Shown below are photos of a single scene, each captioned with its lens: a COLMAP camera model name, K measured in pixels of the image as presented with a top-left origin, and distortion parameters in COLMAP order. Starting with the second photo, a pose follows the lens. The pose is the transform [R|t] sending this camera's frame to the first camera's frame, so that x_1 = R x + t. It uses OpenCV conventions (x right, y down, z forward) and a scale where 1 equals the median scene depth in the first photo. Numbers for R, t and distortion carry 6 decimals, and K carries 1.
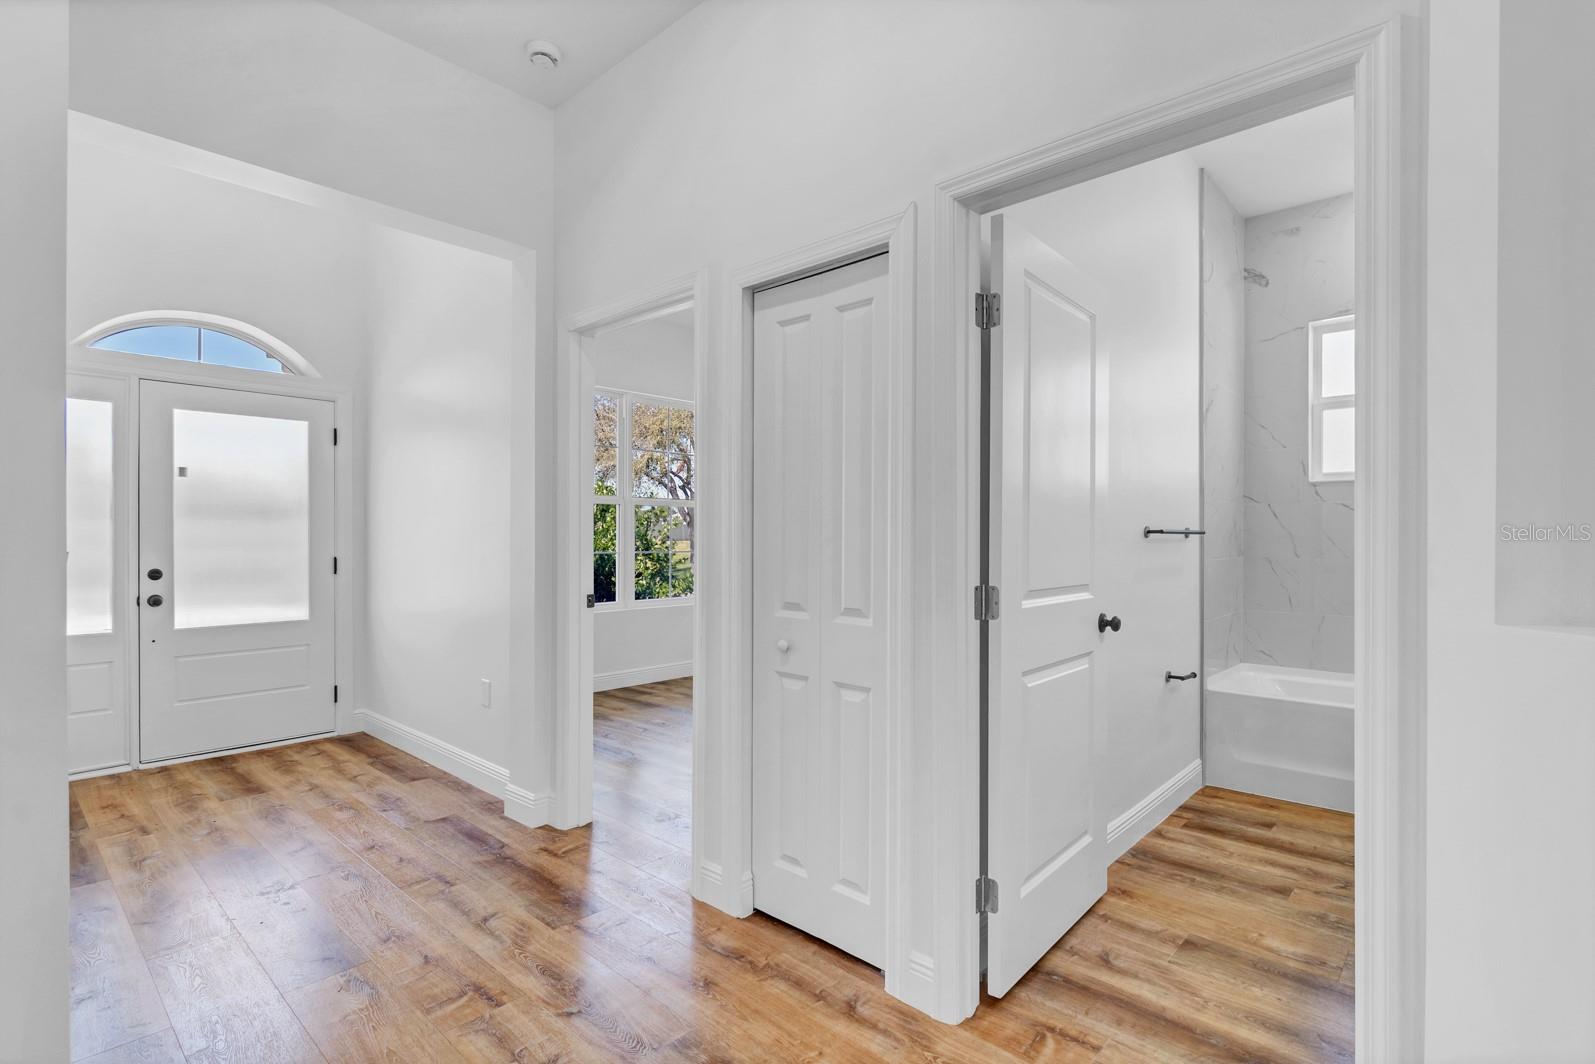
lens RADIAL K [[755.5, 0, 797.5], [0, 755.5, 532.0], [0, 0, 1]] dist [-0.004256, -0.000133]
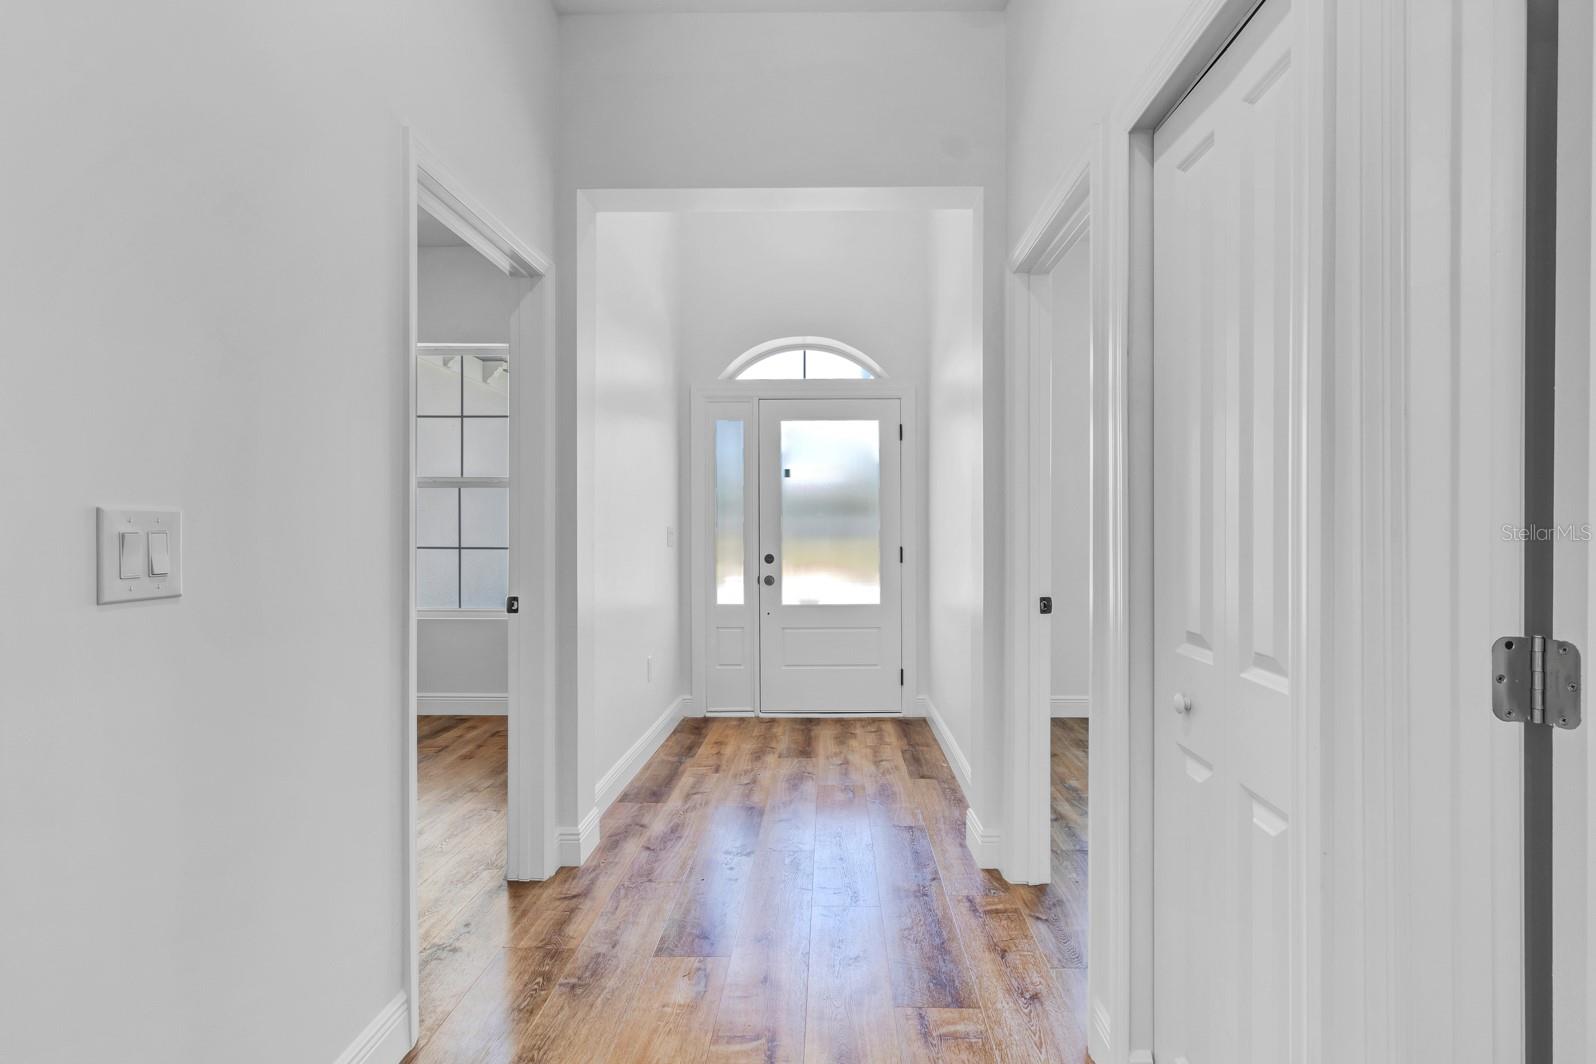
lens RADIAL K [[785.0, 0, 832.1], [0, 785.0, 527.1], [0, 0, 1]] dist [0.003585, 0.000914]
pose [[0.671731, -0.003639, -0.740786, 0.174294], [0.006337, 0.999980, 0.000835, 0.005588], [0.740768, -0.005255, 0.671740, 0.253961]]
